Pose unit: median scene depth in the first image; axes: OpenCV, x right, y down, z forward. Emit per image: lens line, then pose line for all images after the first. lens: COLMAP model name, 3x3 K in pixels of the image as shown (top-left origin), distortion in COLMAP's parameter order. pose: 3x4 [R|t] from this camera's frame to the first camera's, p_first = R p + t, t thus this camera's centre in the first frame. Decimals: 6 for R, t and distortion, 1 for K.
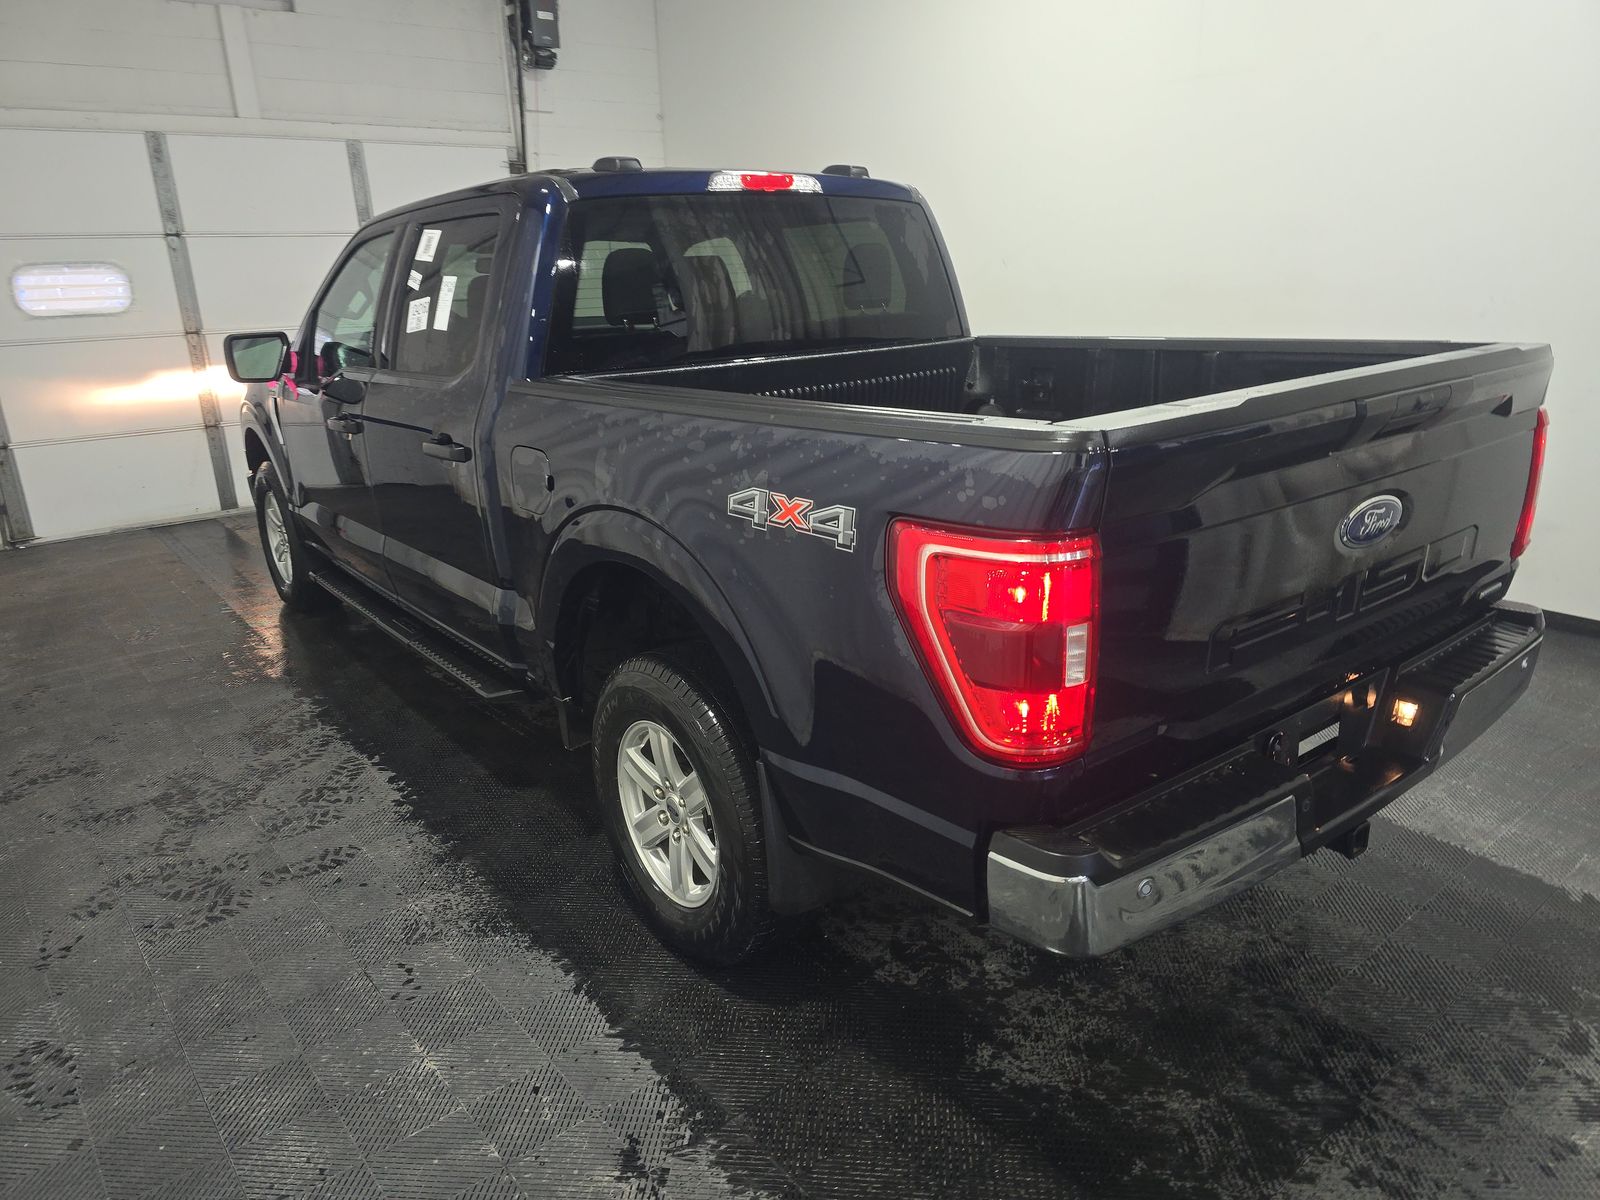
lens RADIAL K [[1076.8, 0, 803.9], [0, 1076.8, 603.9], [0, 0, 1]] dist [0.059607, -0.056384]
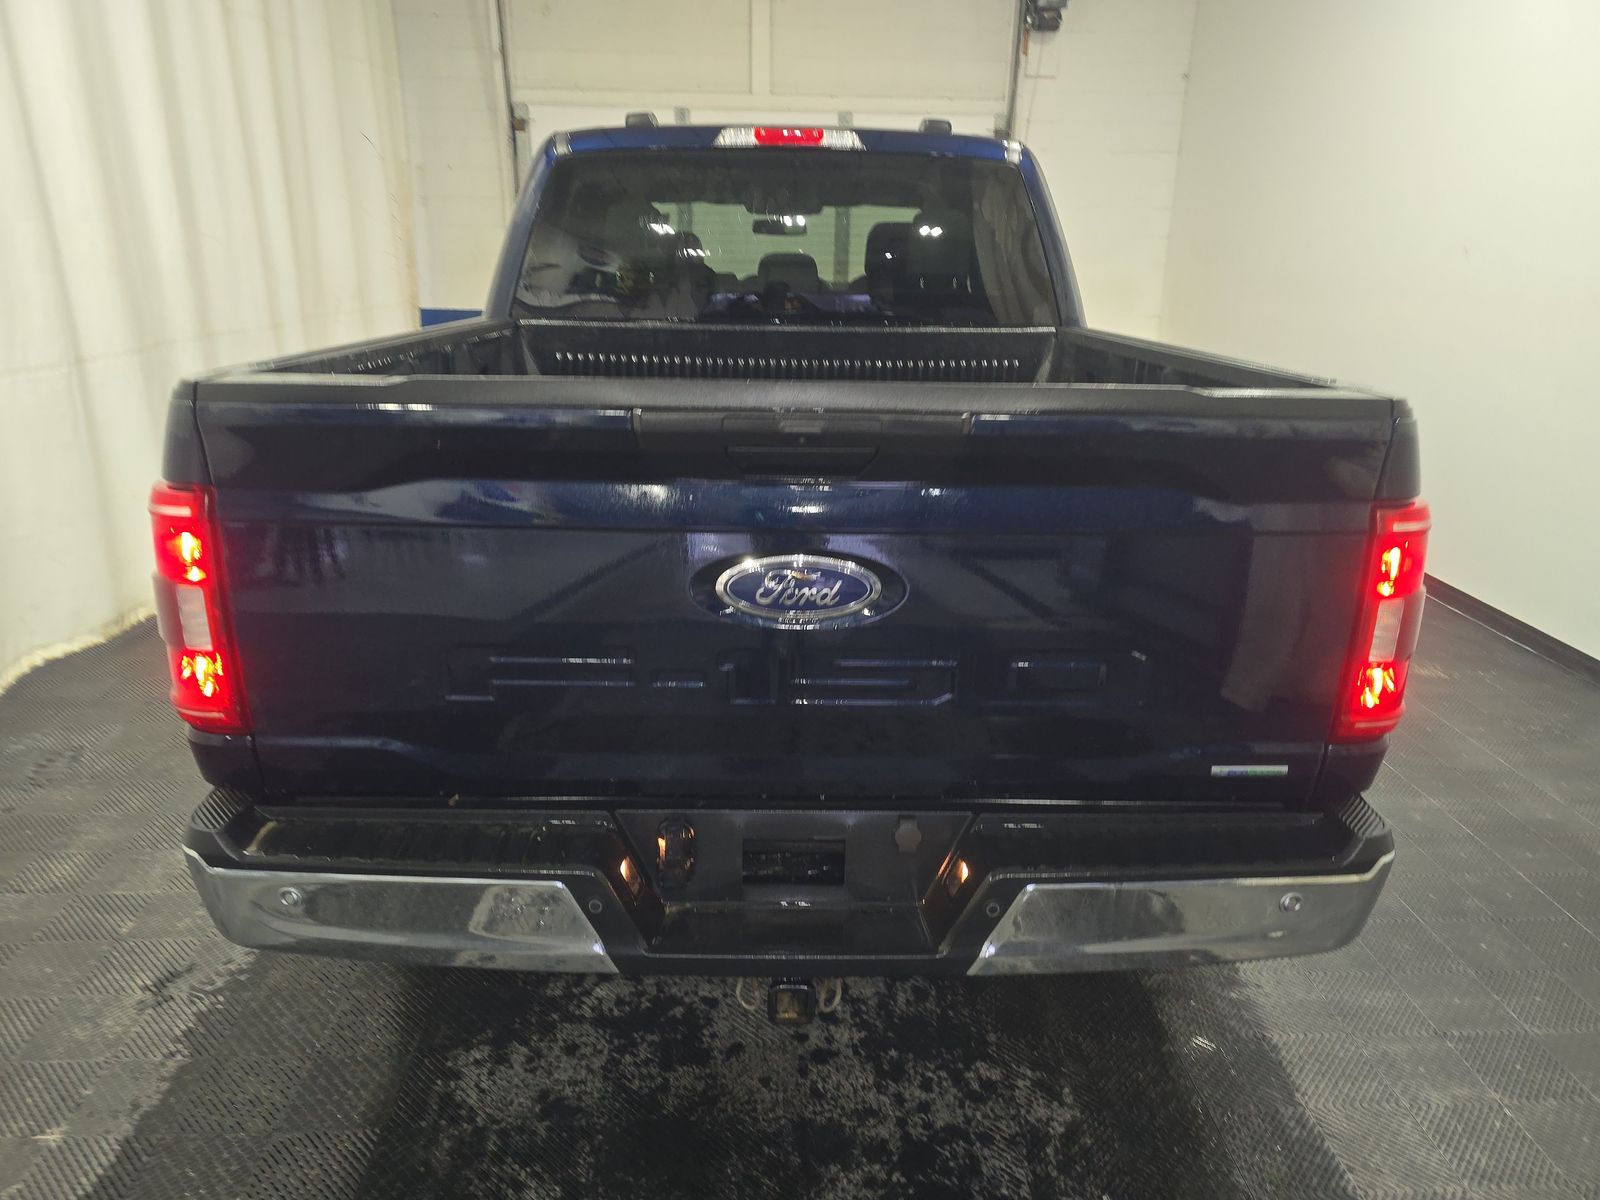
lens RADIAL K [[1076.8, 0, 803.9], [0, 1076.8, 603.9], [0, 0, 1]] dist [0.059607, -0.056384]
pose [[0.797572, 0.231949, -0.556847, 0.581625], [-0.221240, 0.971269, 0.087690, -0.080658], [0.561188, 0.053258, 0.825973, 0.248311]]
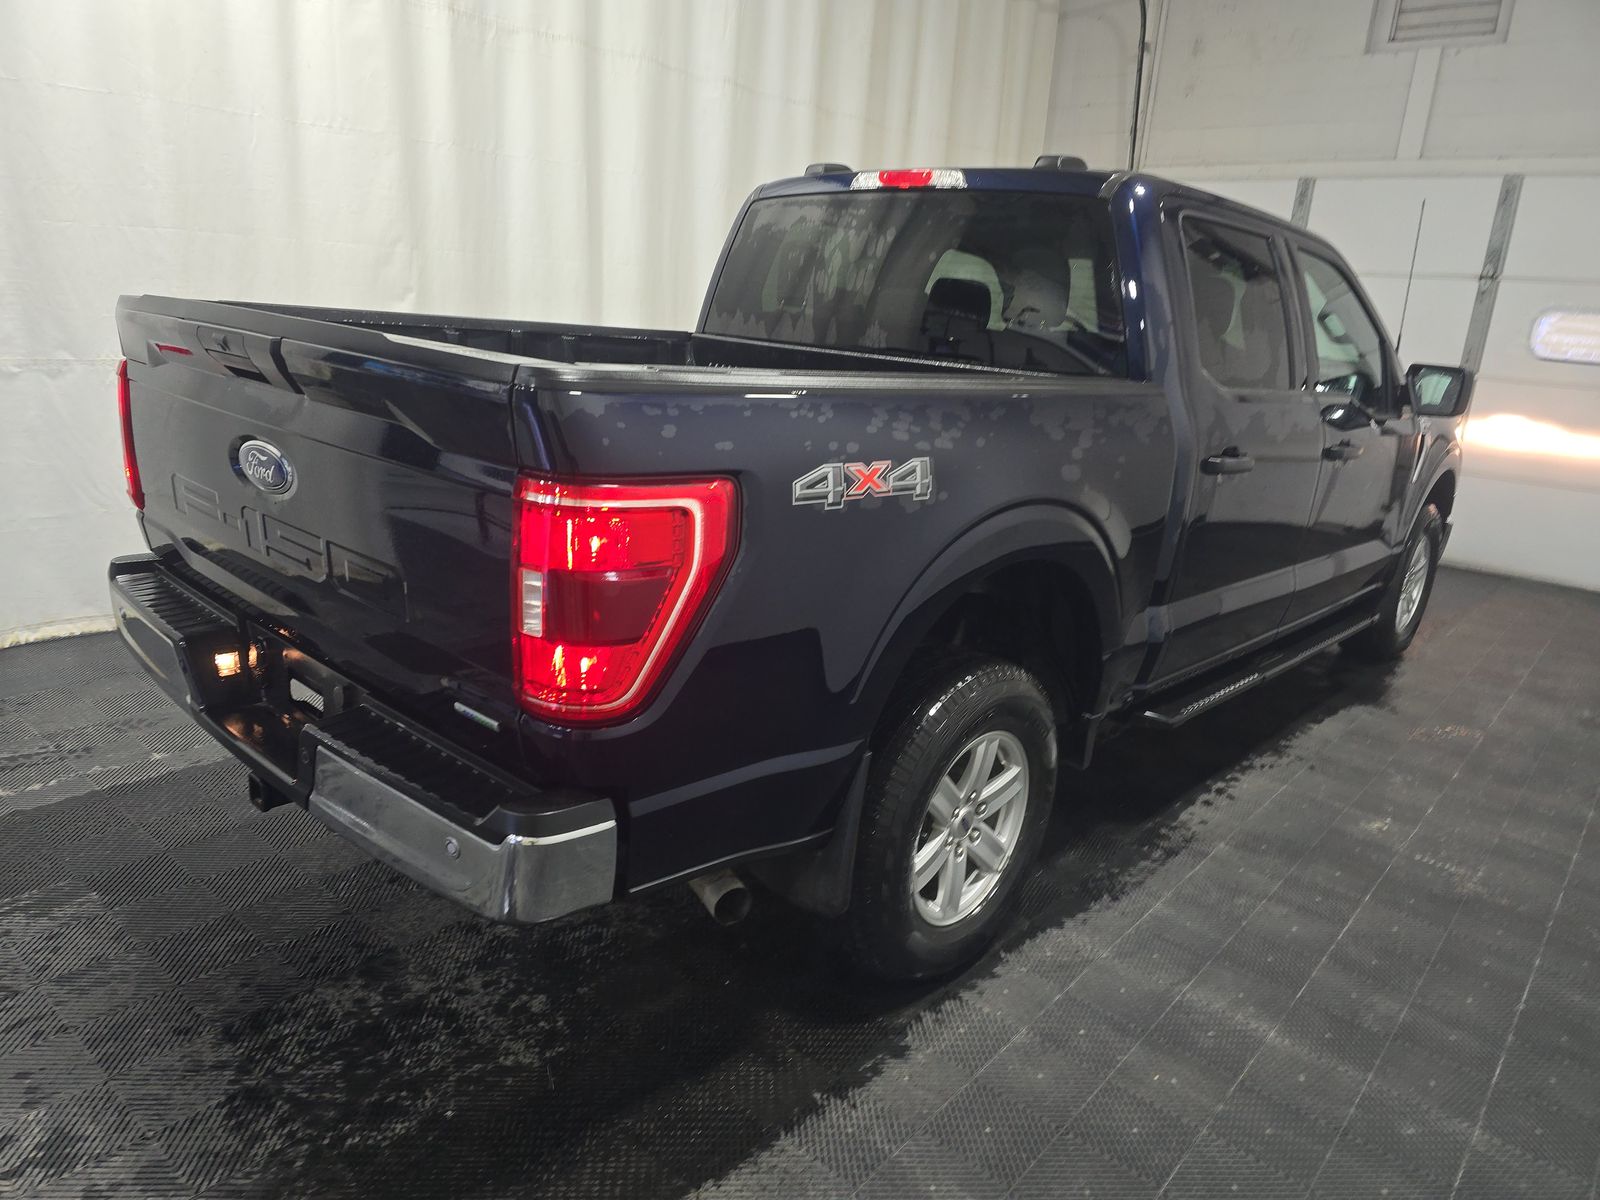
lens RADIAL K [[1076.8, 0, 803.9], [0, 1076.8, 603.9], [0, 0, 1]] dist [0.059607, -0.056384]
pose [[0.153801, 0.310185, -0.938152, 0.978348], [-0.367967, 0.899138, 0.236961, -0.236863], [0.917031, 0.308764, 0.252427, 0.771672]]
